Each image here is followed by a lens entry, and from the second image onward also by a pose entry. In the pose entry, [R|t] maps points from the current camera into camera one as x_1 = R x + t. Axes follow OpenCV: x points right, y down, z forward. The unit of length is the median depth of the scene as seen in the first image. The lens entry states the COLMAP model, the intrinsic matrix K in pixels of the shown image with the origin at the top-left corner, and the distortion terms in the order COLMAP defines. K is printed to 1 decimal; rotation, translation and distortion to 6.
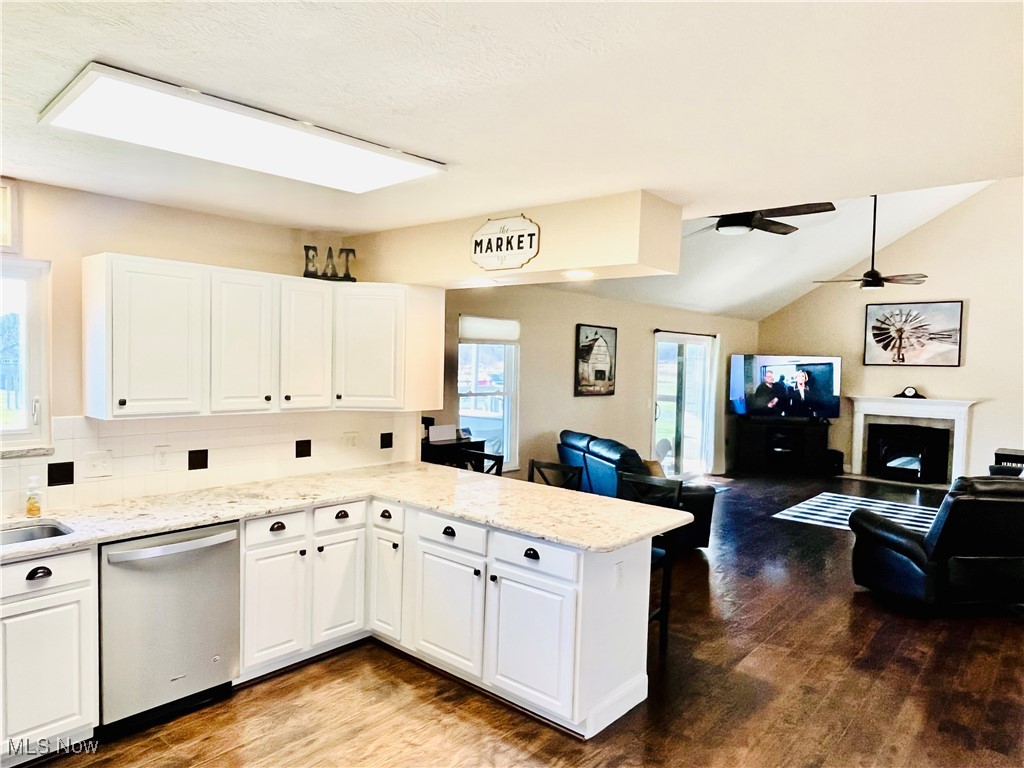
lens RADIAL K [[671.2, 0, 515.5], [0, 671.2, 392.1], [0, 0, 1]] dist [0.009637, 0.000687]
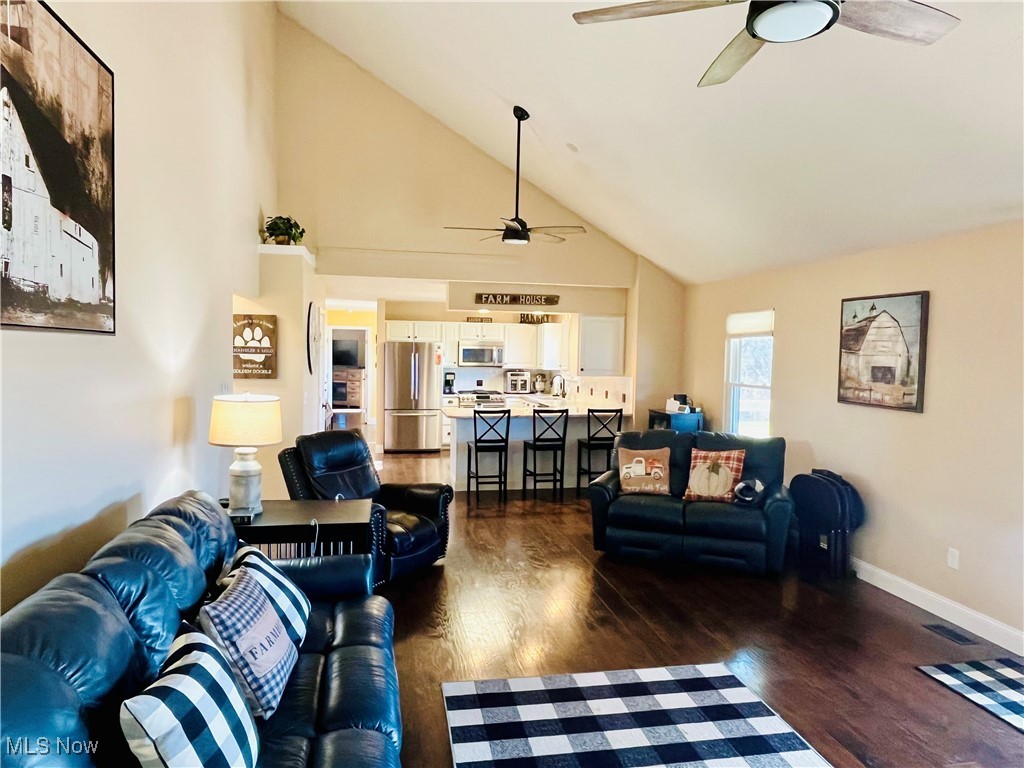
lens RADIAL K [[671.2, 0, 513.6], [0, 671.2, 389.2], [0, 0, 1]] dist [0.009637, 0.000687]
pose [[-0.633797, 0.027346, -0.773016, 0.717954], [-0.043650, 0.996518, 0.071042, -0.036134], [0.772267, 0.078768, -0.630397, 0.992702]]
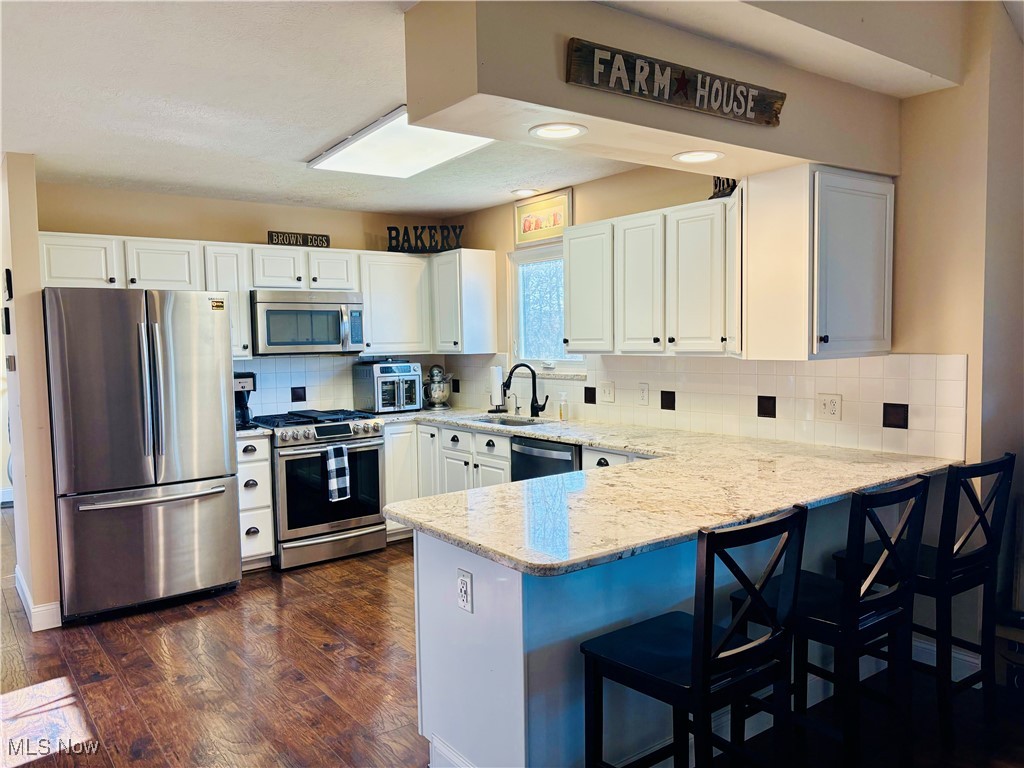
lens RADIAL K [[769.6, 0, 515.9], [0, 769.6, 386.3], [0, 0, 1]] dist [0.014319, -0.012077]
pose [[-0.237402, 0.065102, -0.969228, 0.280707], [-0.008872, 0.997565, 0.069179, -0.000846], [0.971371, 0.025022, -0.236246, 0.386985]]
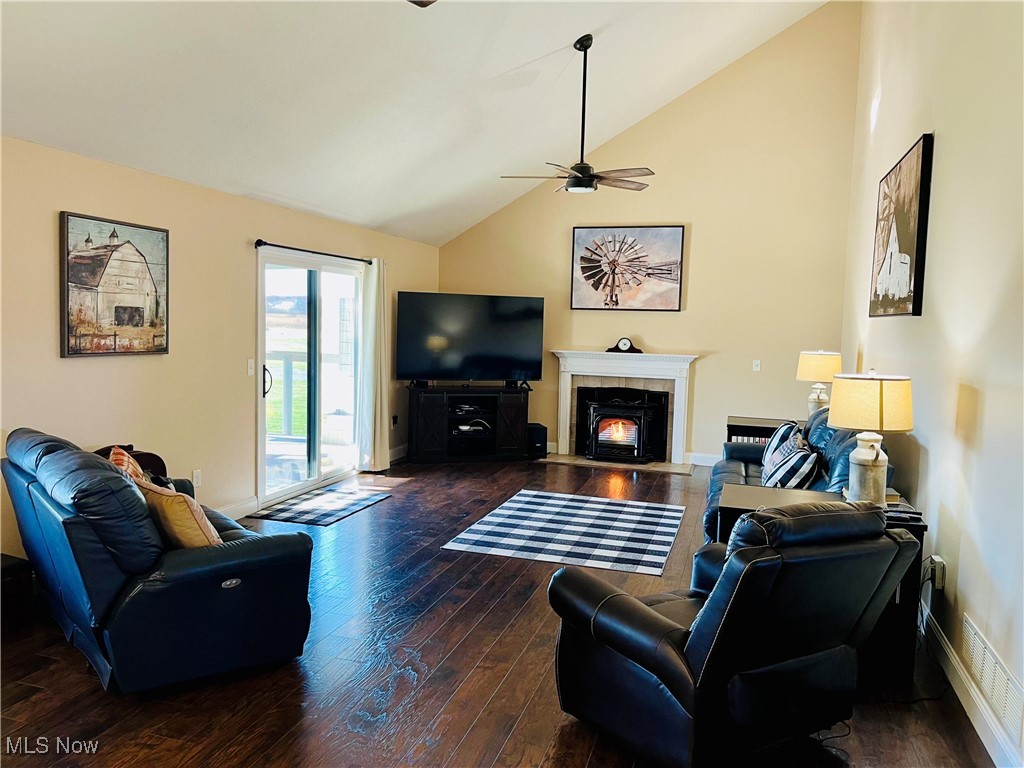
lens RADIAL K [[773.3, 0, 518.0], [0, 773.3, 388.4], [0, 0, 1]] dist [0.002642, 0.000705]
pose [[0.916550, -0.030046, 0.398789, 0.142597], [0.009485, 0.998526, 0.053434, 0.001463], [-0.399807, -0.045193, 0.915485, 0.280326]]
